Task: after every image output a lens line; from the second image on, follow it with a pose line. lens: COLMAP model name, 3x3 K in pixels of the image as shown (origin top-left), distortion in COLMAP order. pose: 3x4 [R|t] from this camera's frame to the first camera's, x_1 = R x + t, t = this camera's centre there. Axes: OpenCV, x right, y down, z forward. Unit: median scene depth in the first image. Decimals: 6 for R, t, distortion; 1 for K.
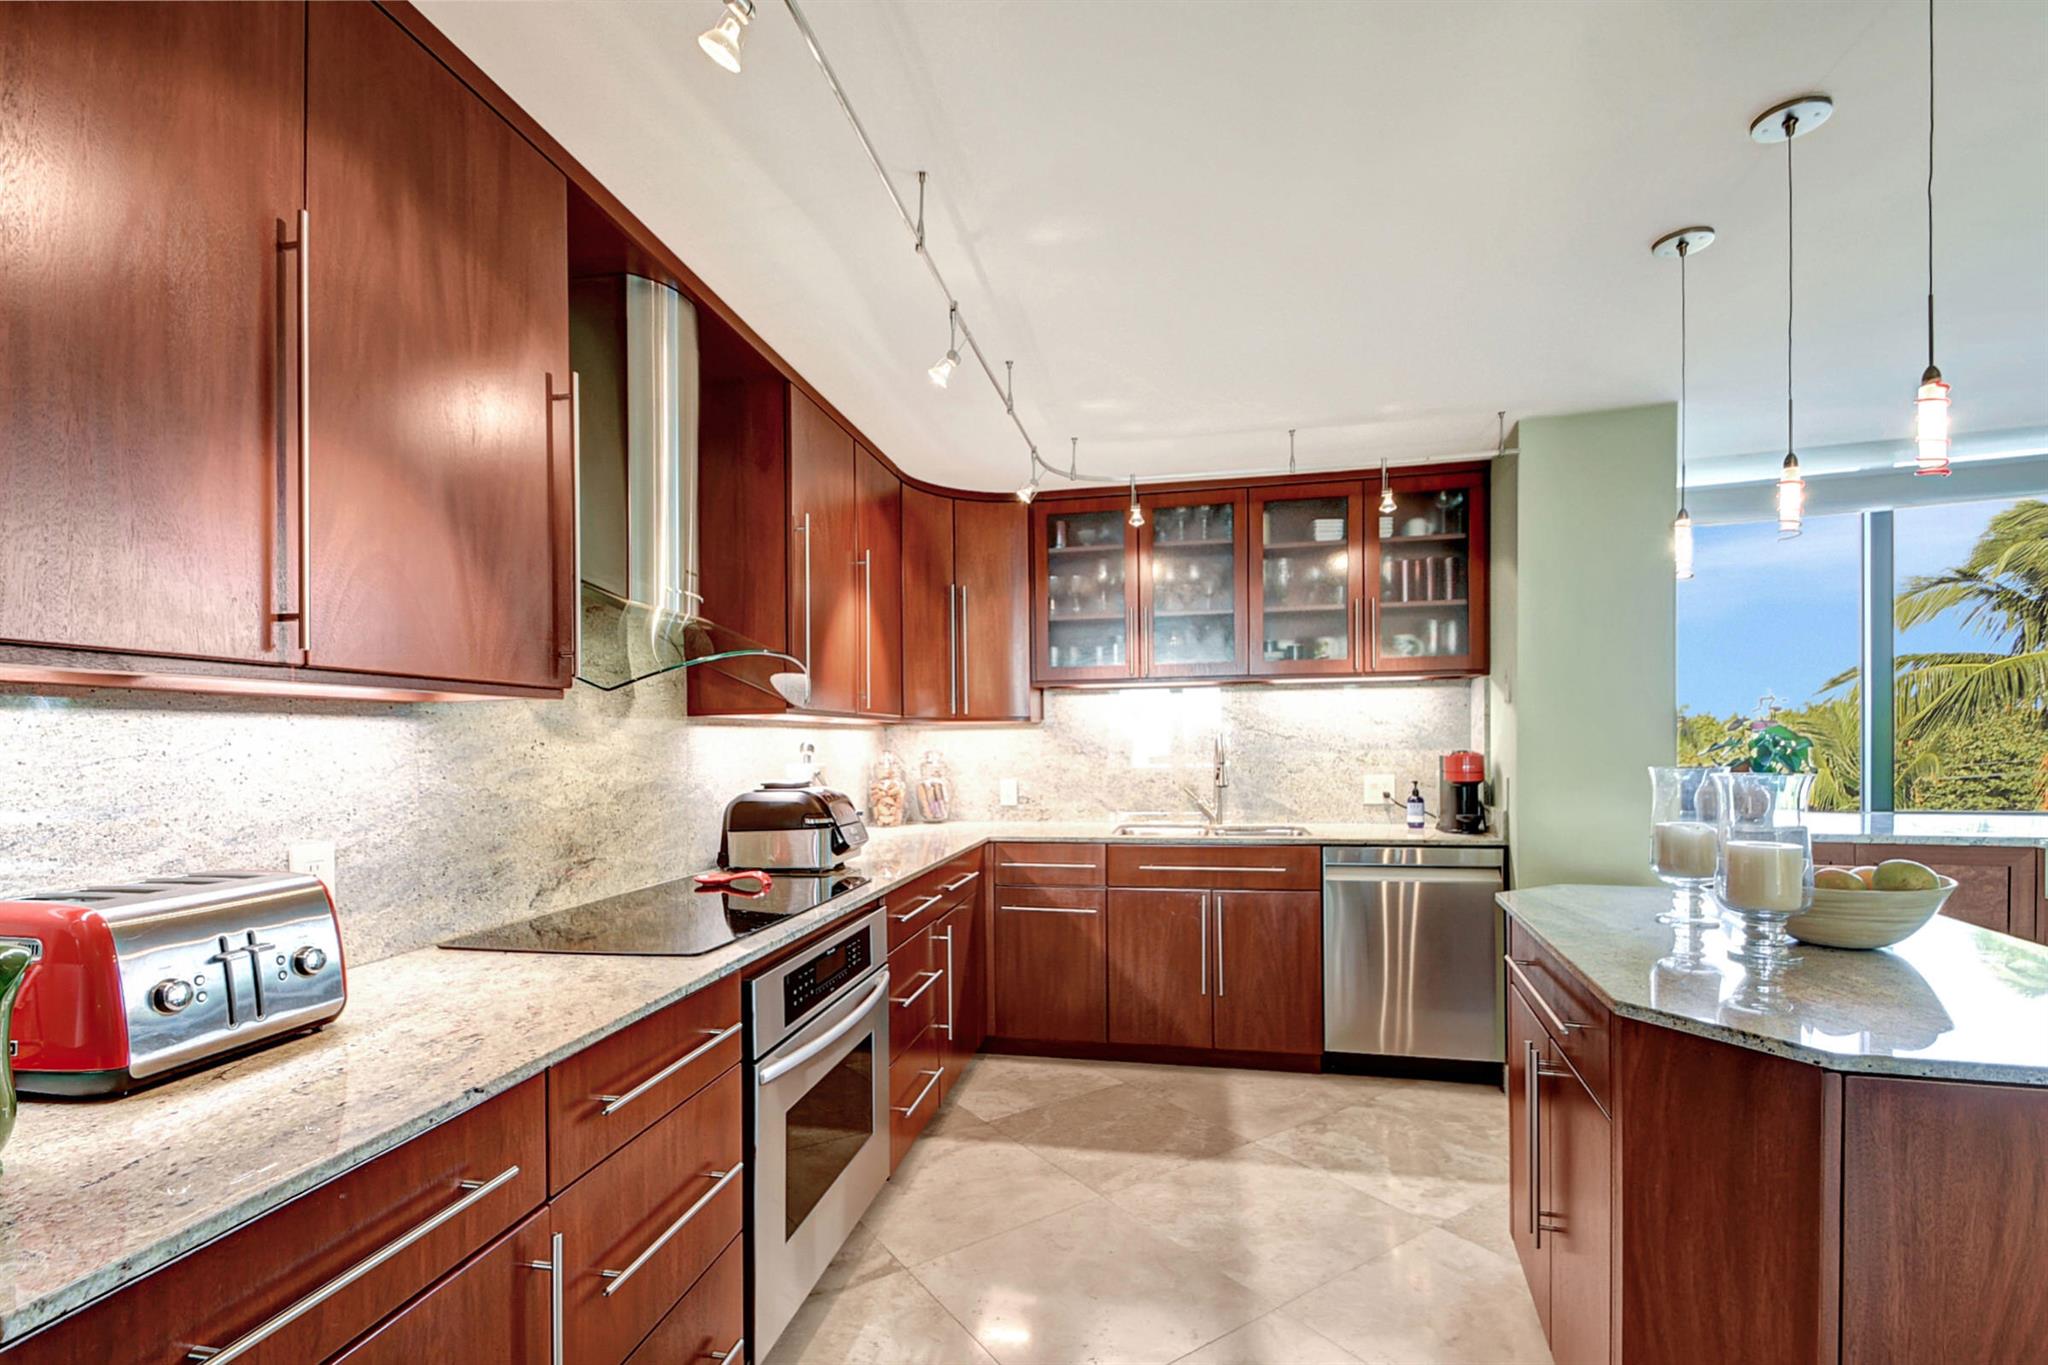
lens RADIAL K [[952.6, 0, 1015.4], [0, 952.6, 743.2], [0, 0, 1]] dist [-0.001563, -0.000499]
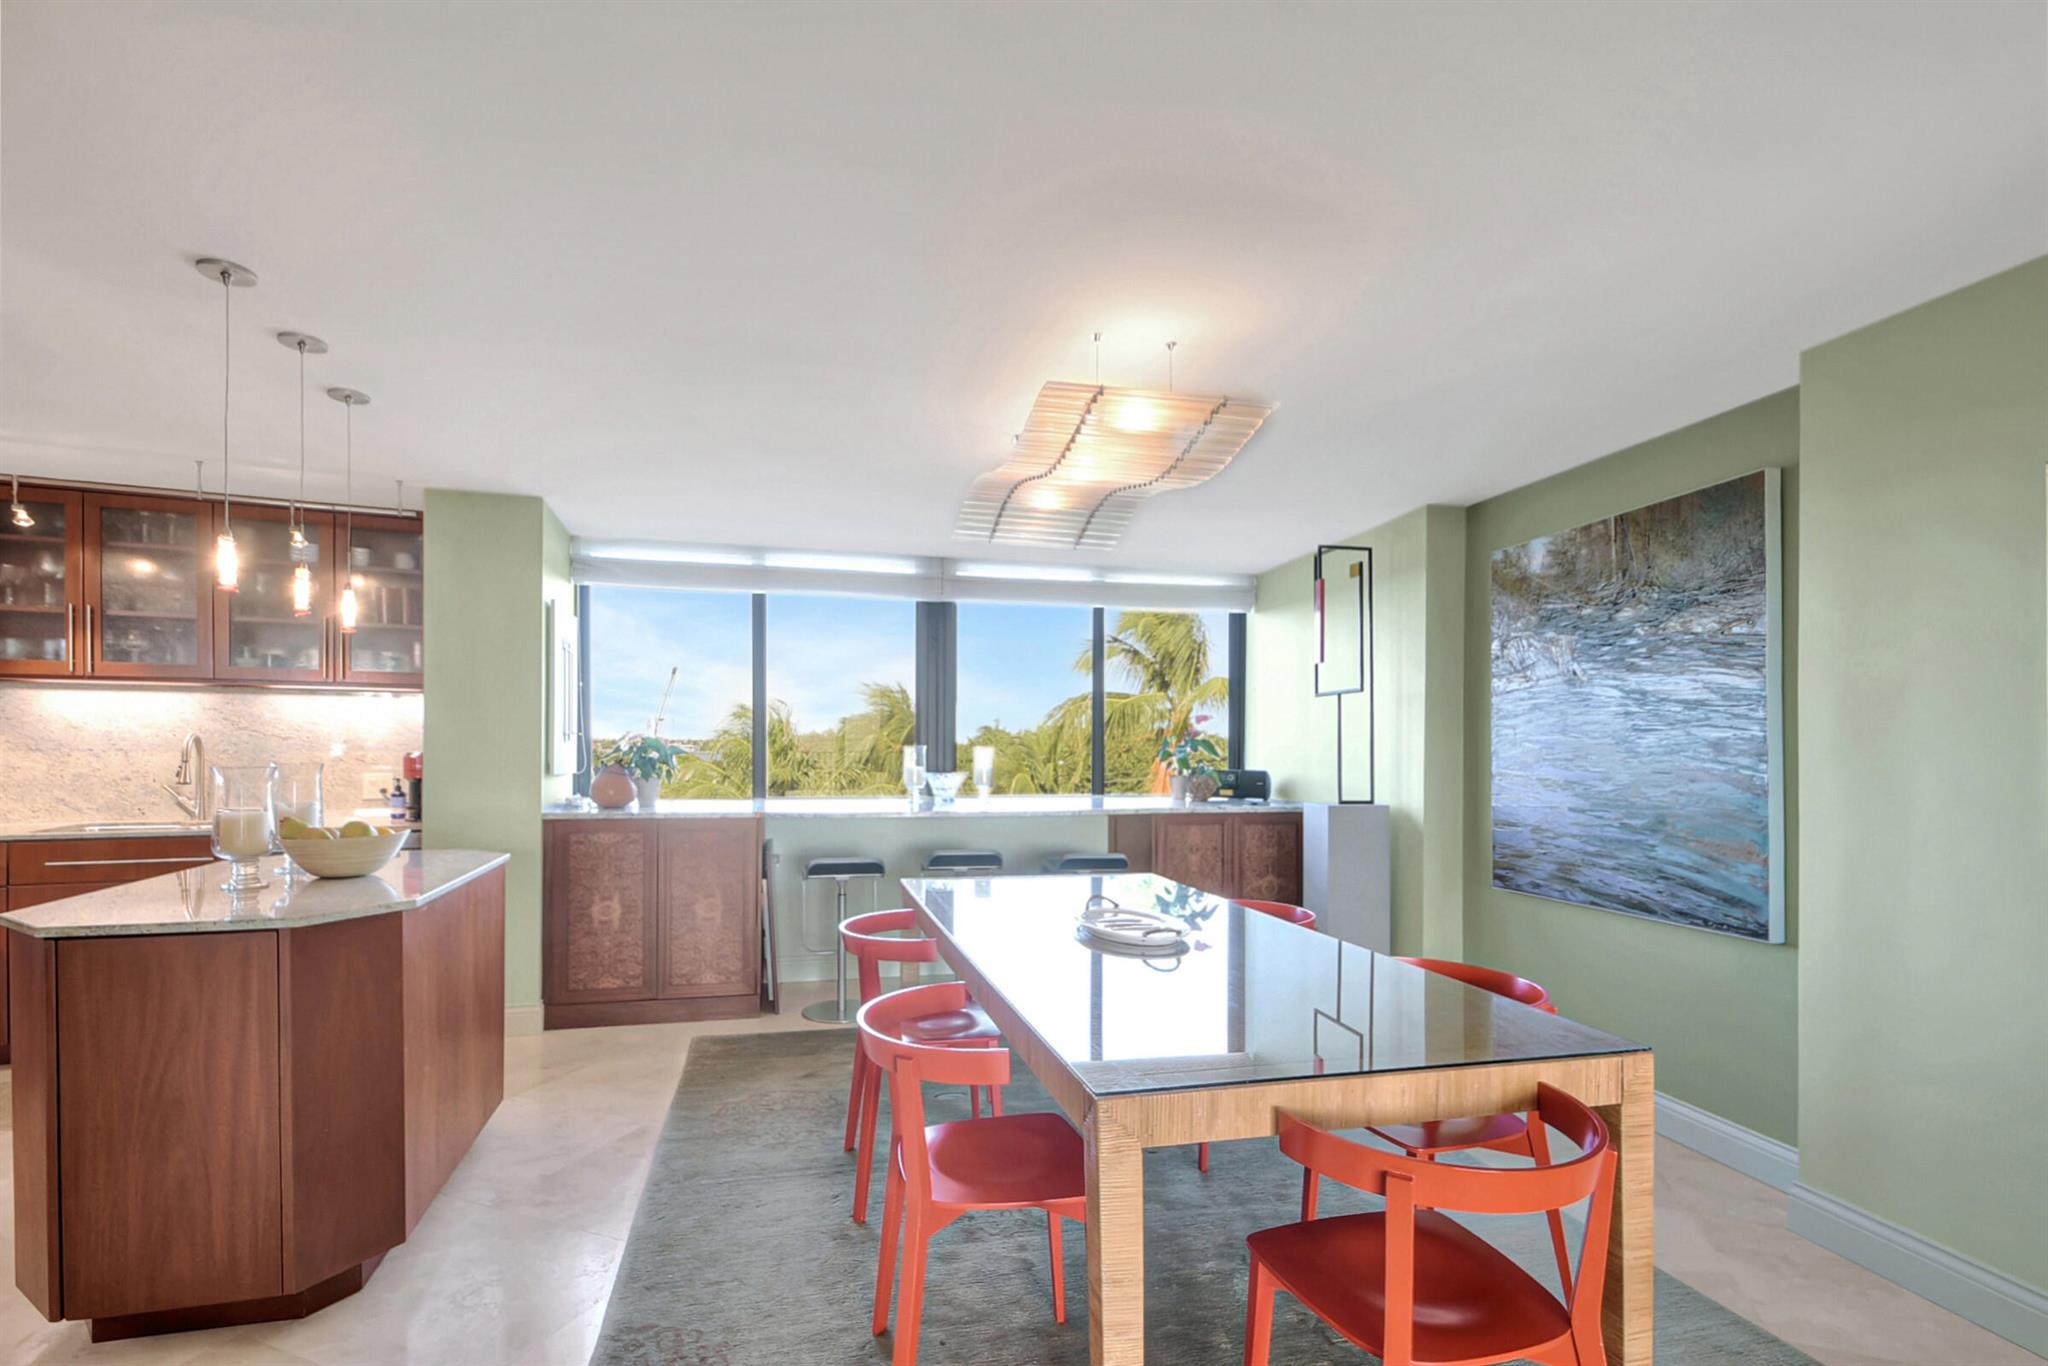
lens RADIAL K [[952.6, 0, 1015.4], [0, 952.6, 743.7], [0, 0, 1]] dist [-0.001563, -0.000499]
pose [[0.832061, 0.019739, 0.554333, 0.395219], [-0.013710, 0.999793, -0.015023, 0.004888], [-0.554515, 0.004900, 0.832160, -0.380833]]
